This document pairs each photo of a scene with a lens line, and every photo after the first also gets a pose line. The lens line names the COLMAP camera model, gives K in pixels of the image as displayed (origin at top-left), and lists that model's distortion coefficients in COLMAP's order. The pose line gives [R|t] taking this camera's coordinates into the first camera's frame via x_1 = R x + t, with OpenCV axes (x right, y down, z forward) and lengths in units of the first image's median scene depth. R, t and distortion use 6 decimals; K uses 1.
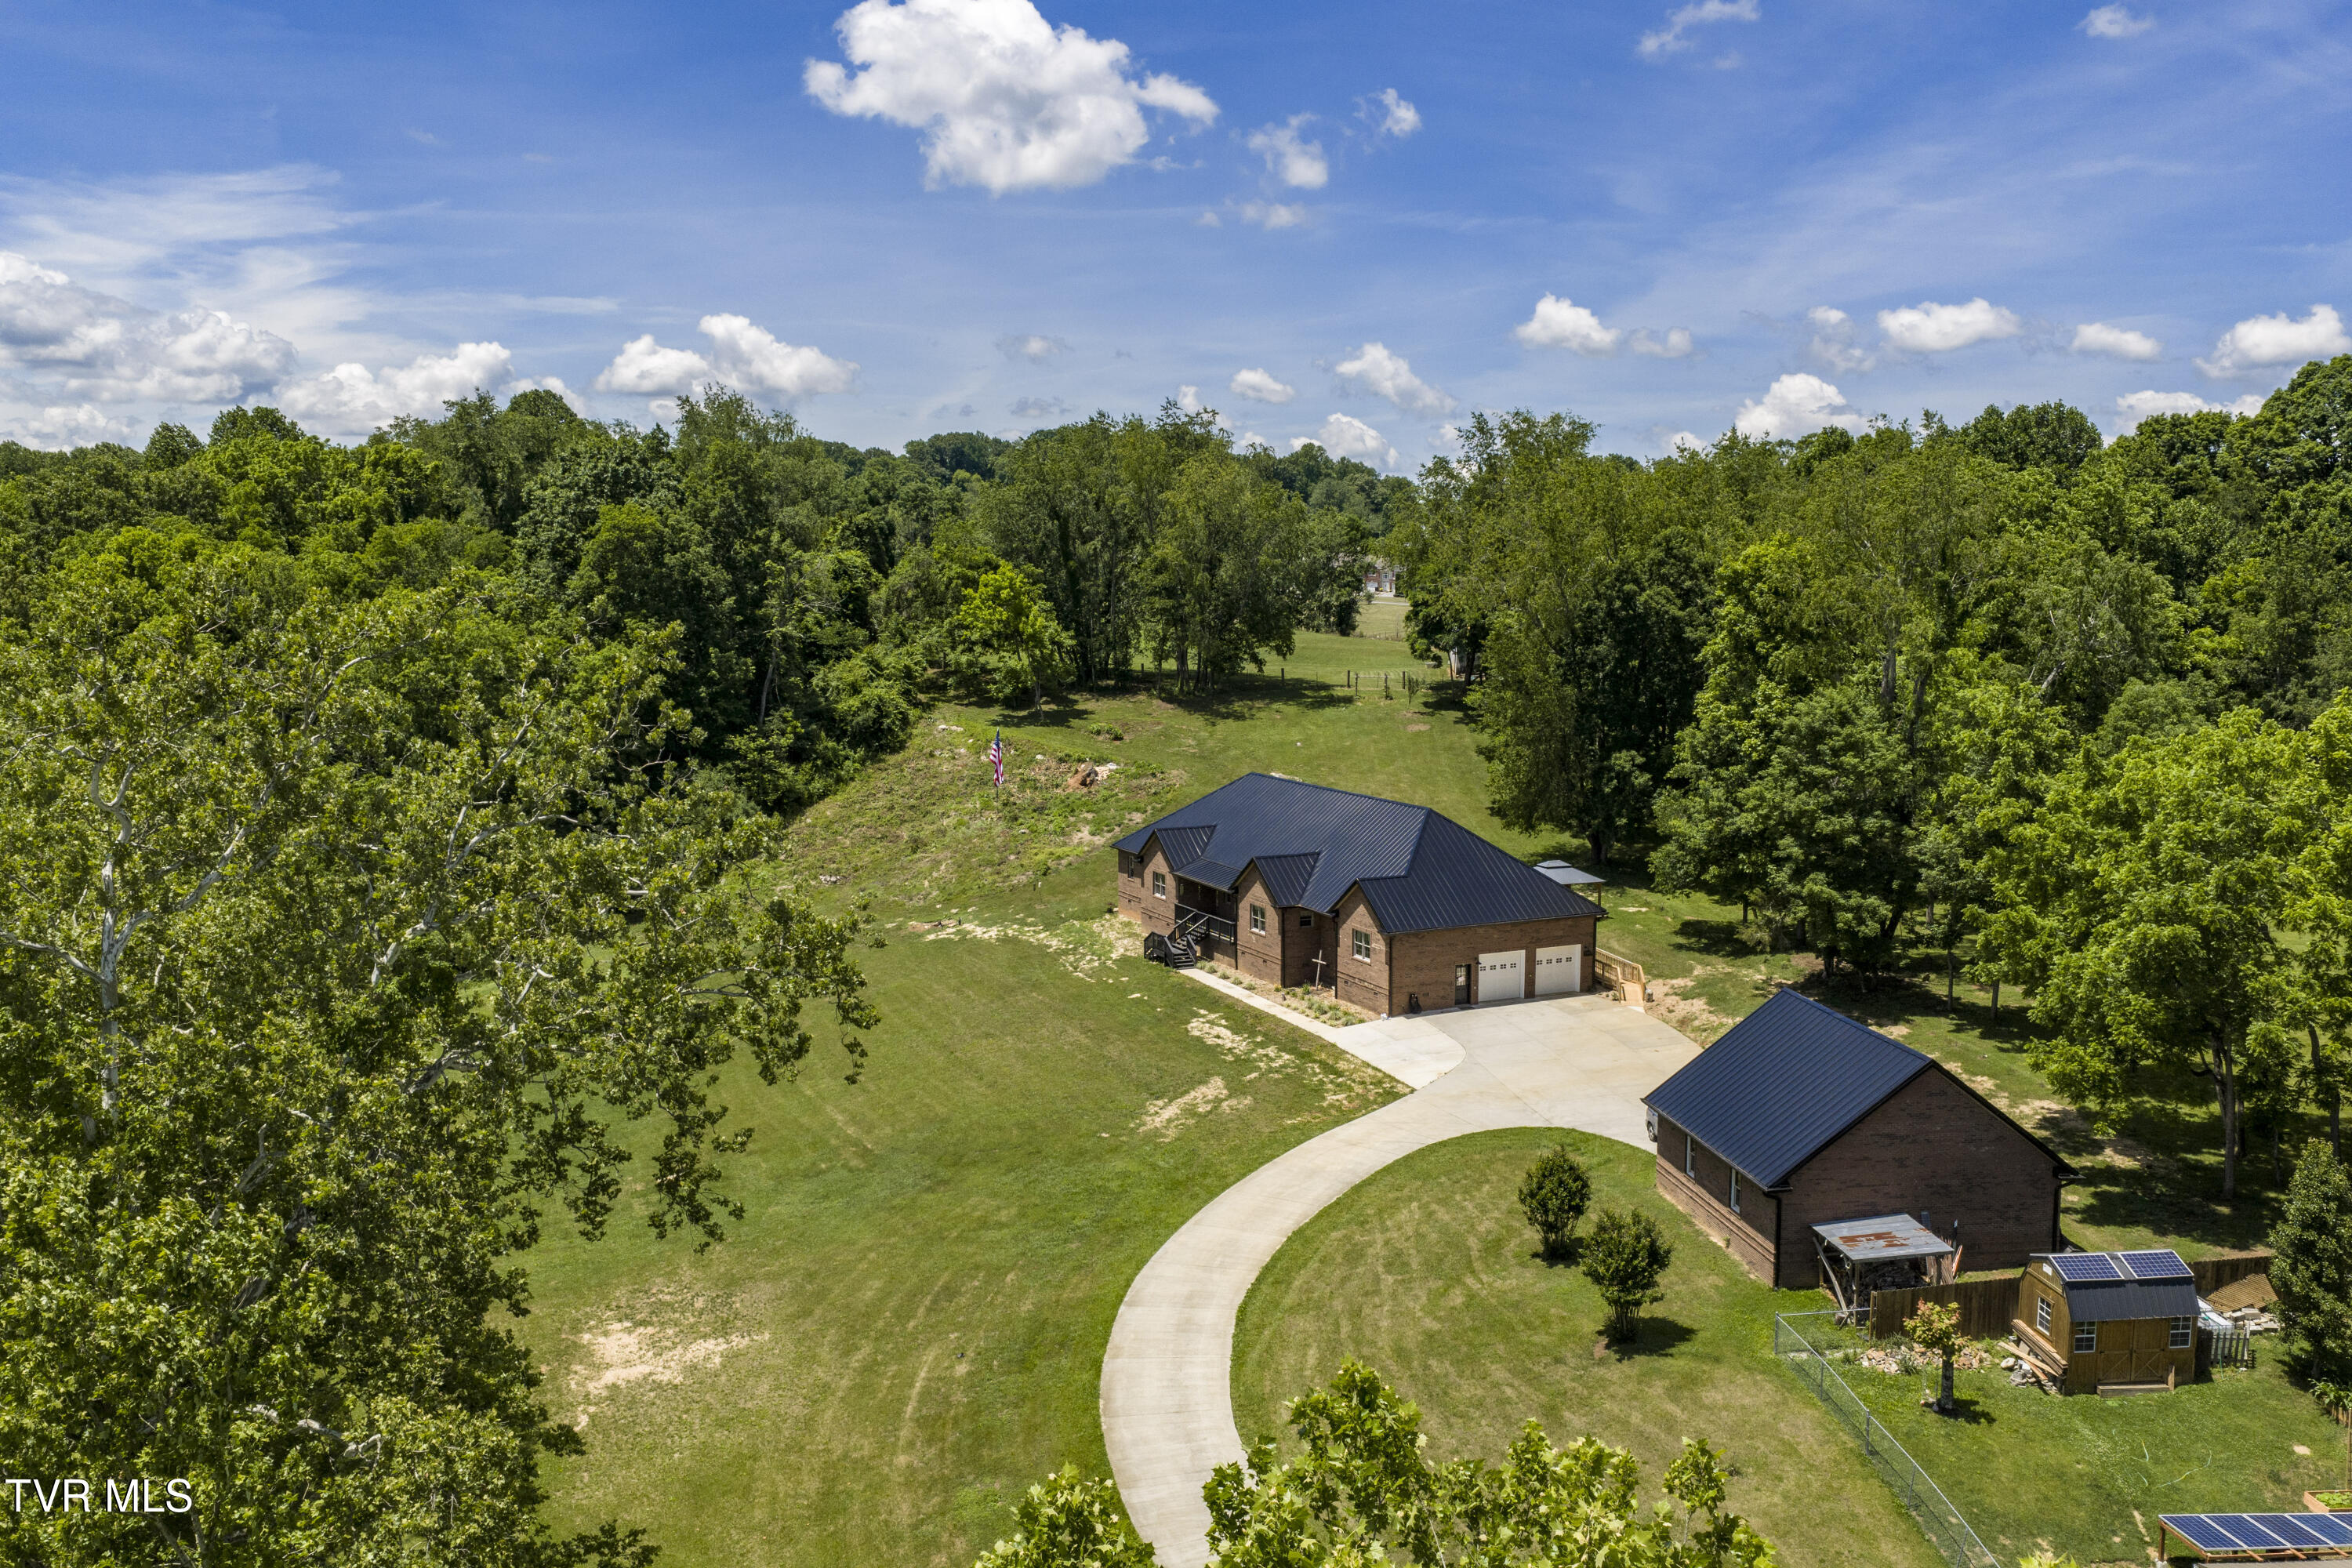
lens RADIAL K [[1949.7, 0, 1178.2], [0, 1949.7, 781.3], [0, 0, 1]] dist [0.013506, -0.018128]
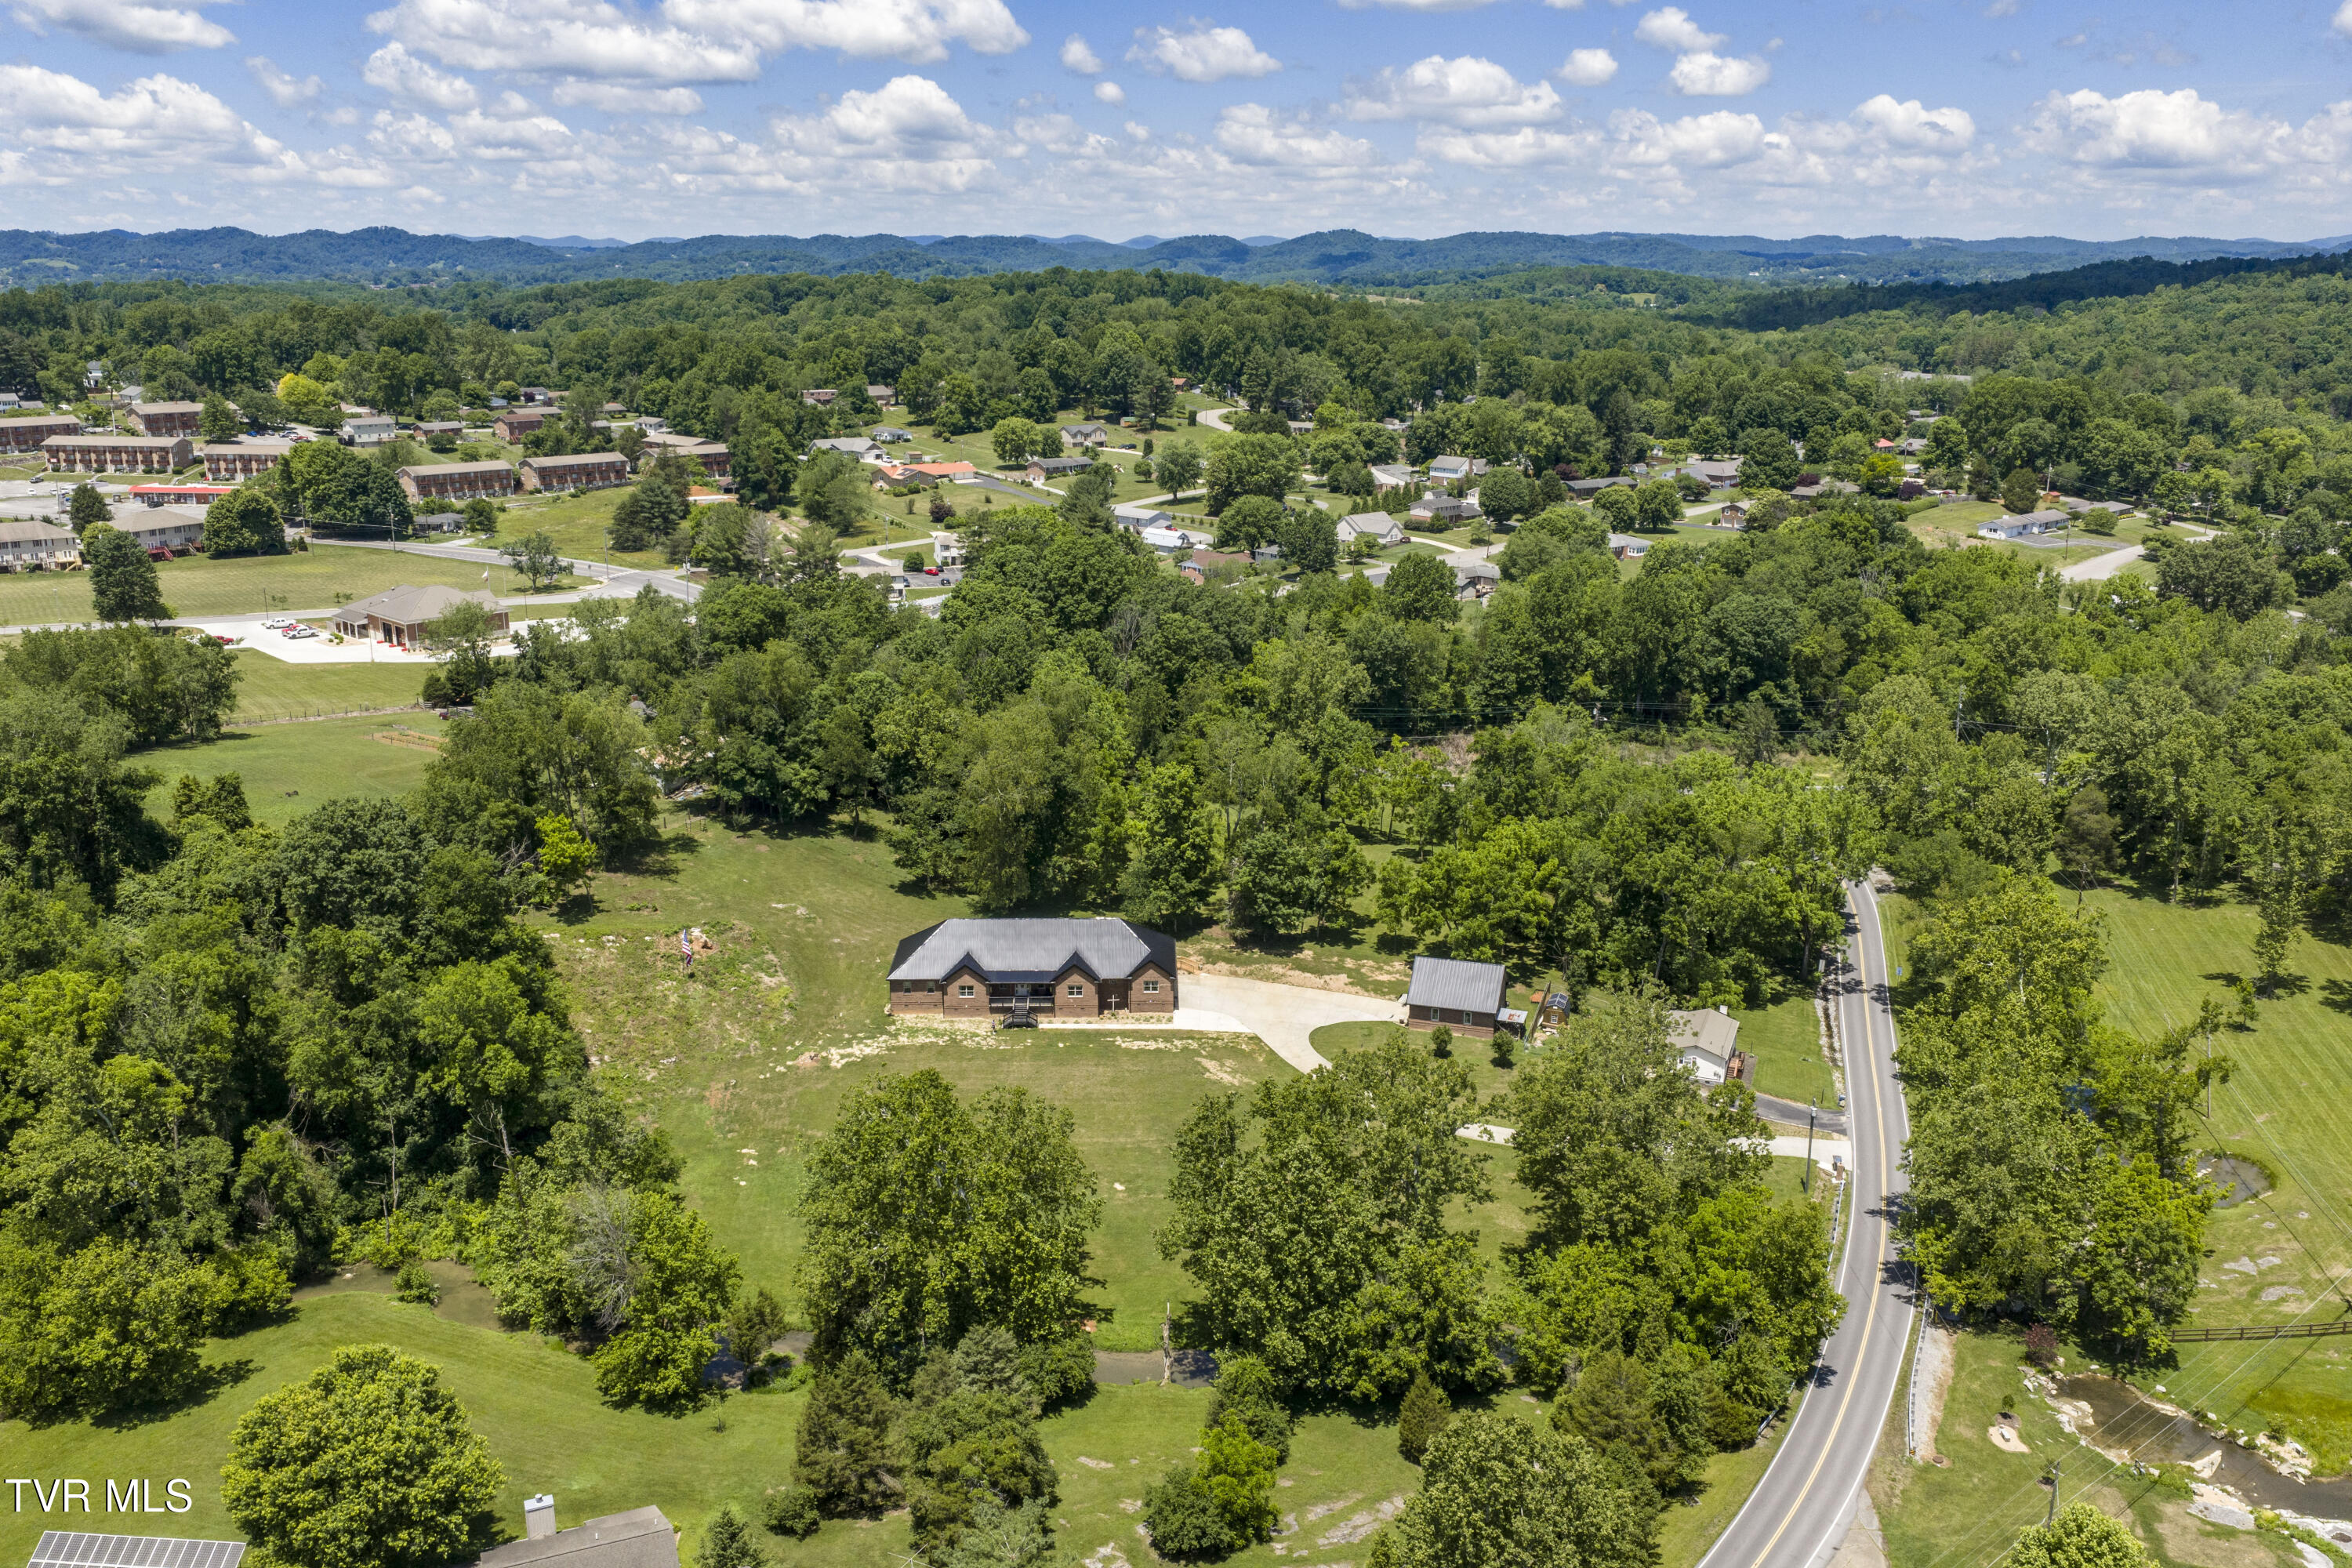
lens RADIAL K [[1949.7, 0, 1184.1], [0, 1949.7, 784.6], [0, 0, 1]] dist [0.013506, -0.018128]
pose [[0.417255, -0.234825, 0.877927, -1.753605], [0.098468, 0.972034, 0.213198, -0.599639], [-0.903439, -0.002510, 0.428709, -0.015683]]
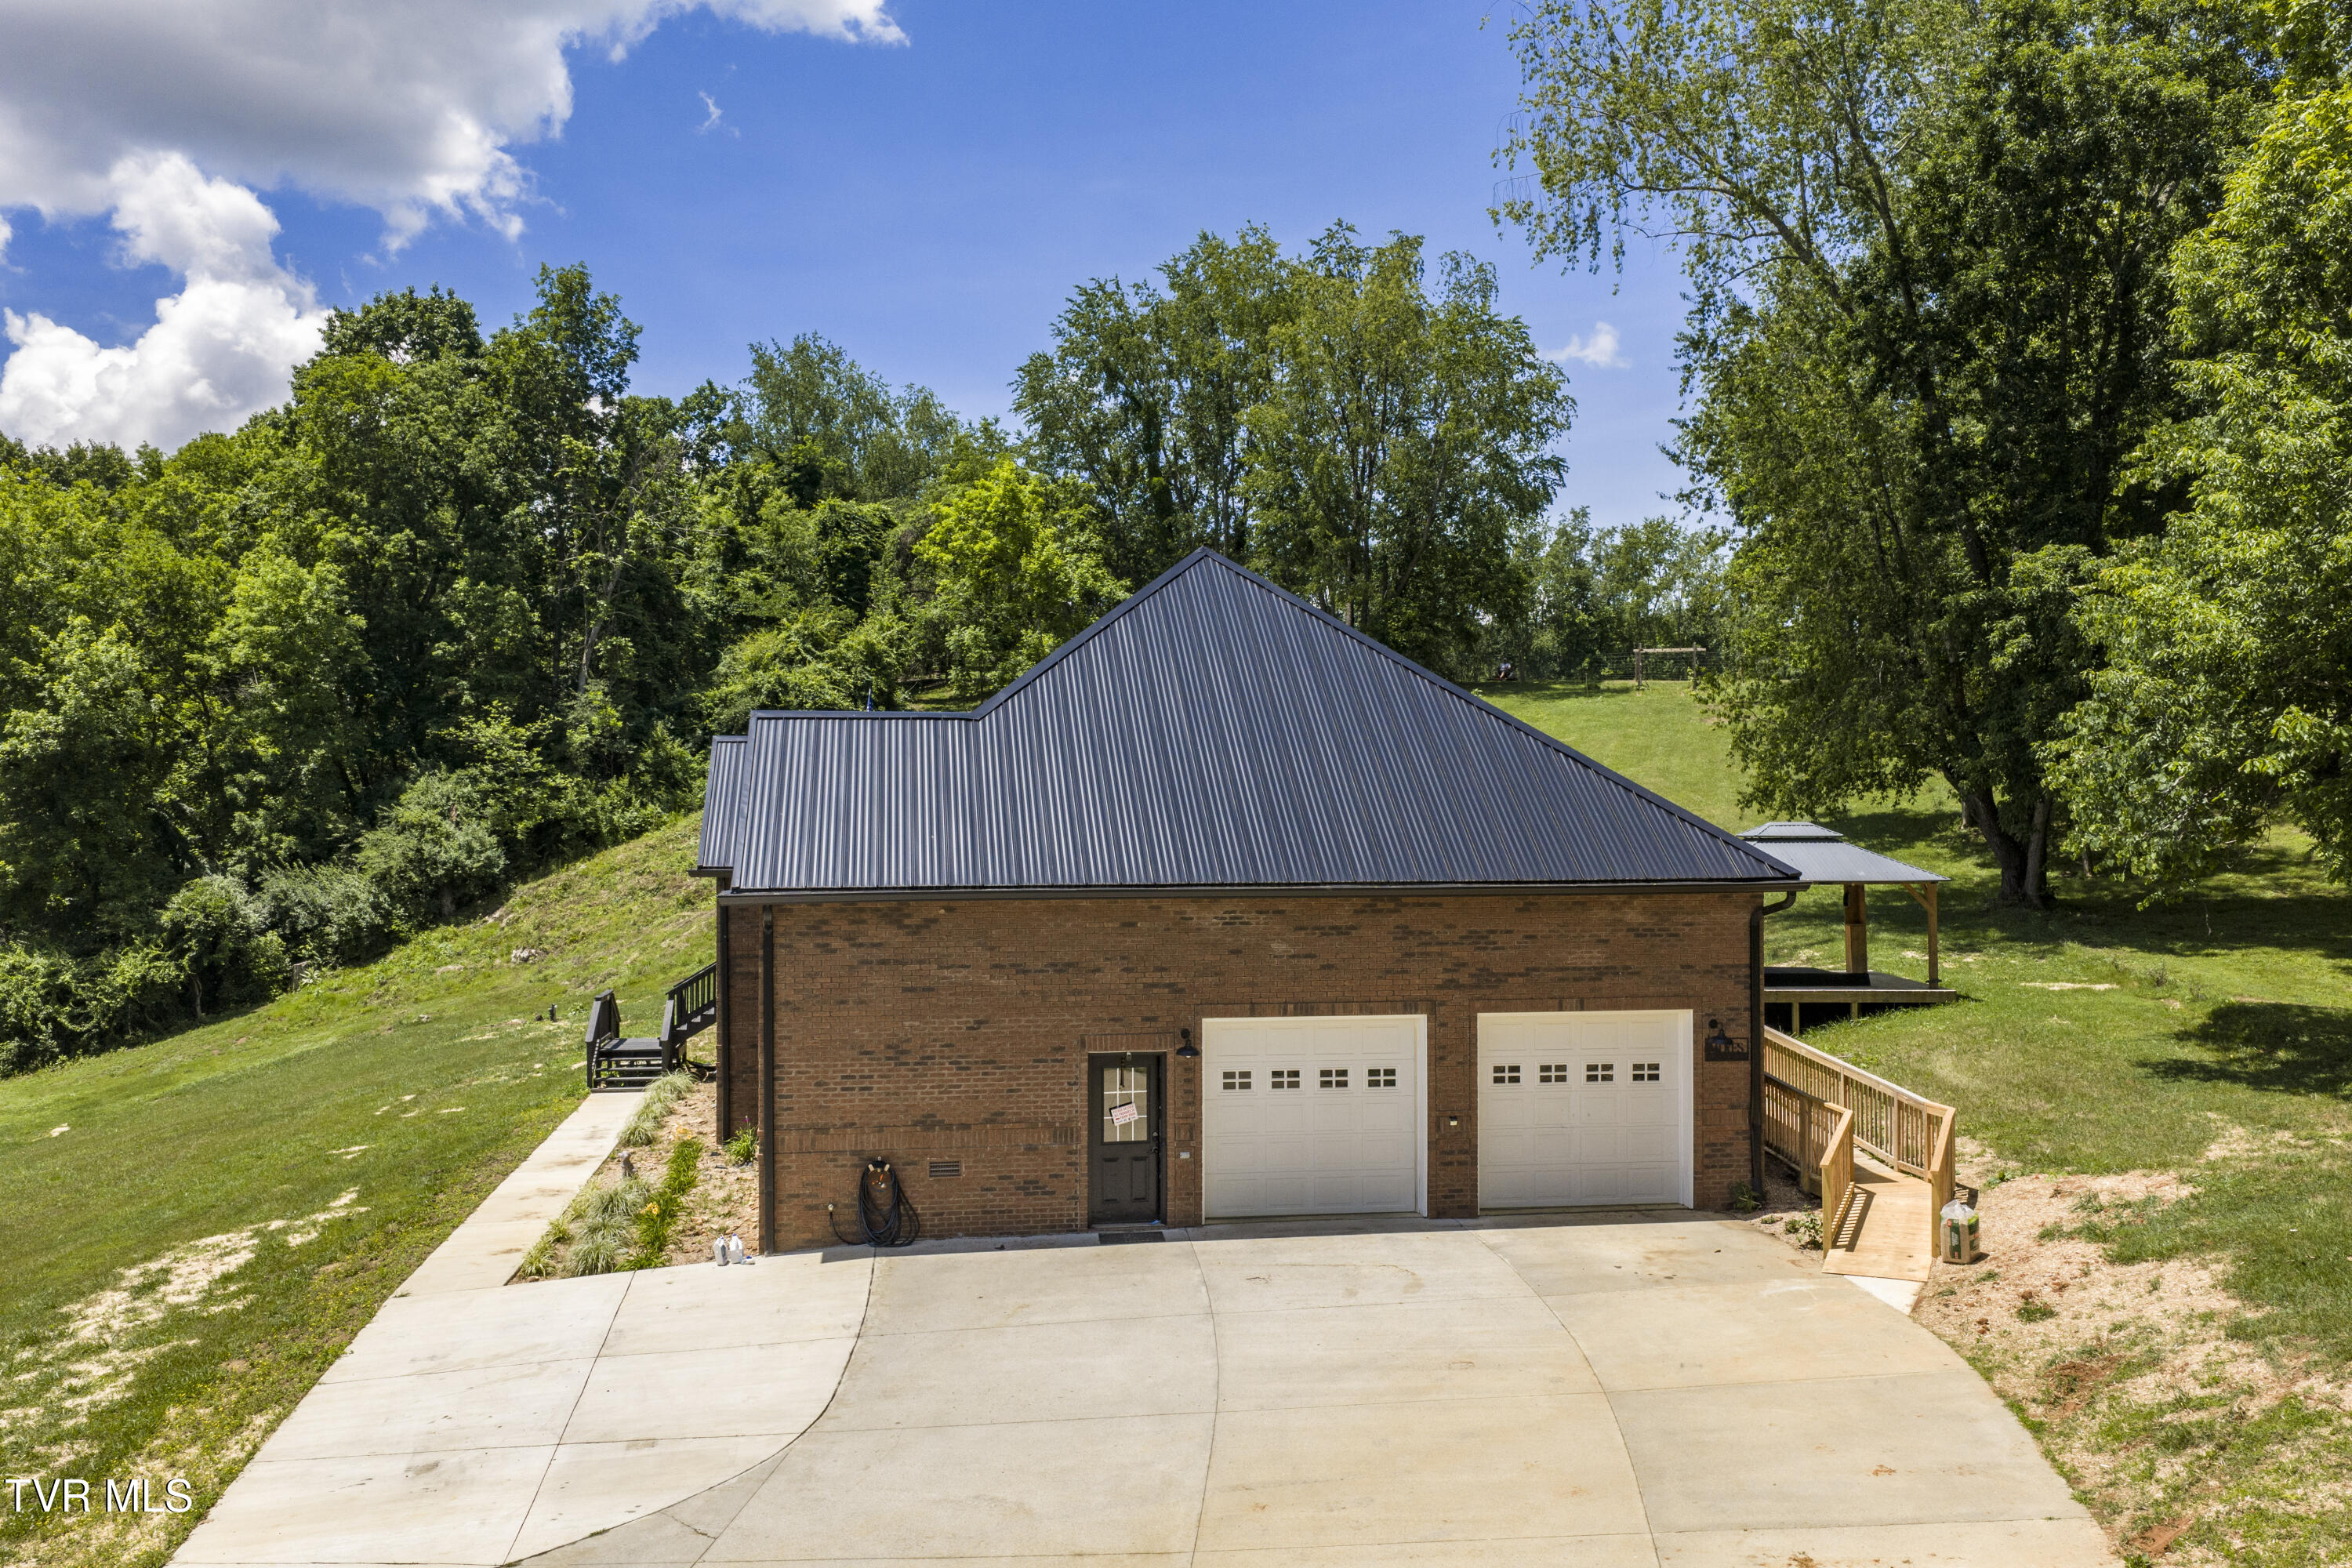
lens RADIAL K [[1949.7, 0, 1167.1], [0, 1949.7, 820.7], [0, 0, 1]] dist [0.013506, -0.018128]
pose [[0.951581, 0.001172, -0.307396, 0.214301], [-0.034454, 0.994098, -0.102869, 0.085400], [0.305461, 0.108479, 0.946005, 0.728036]]
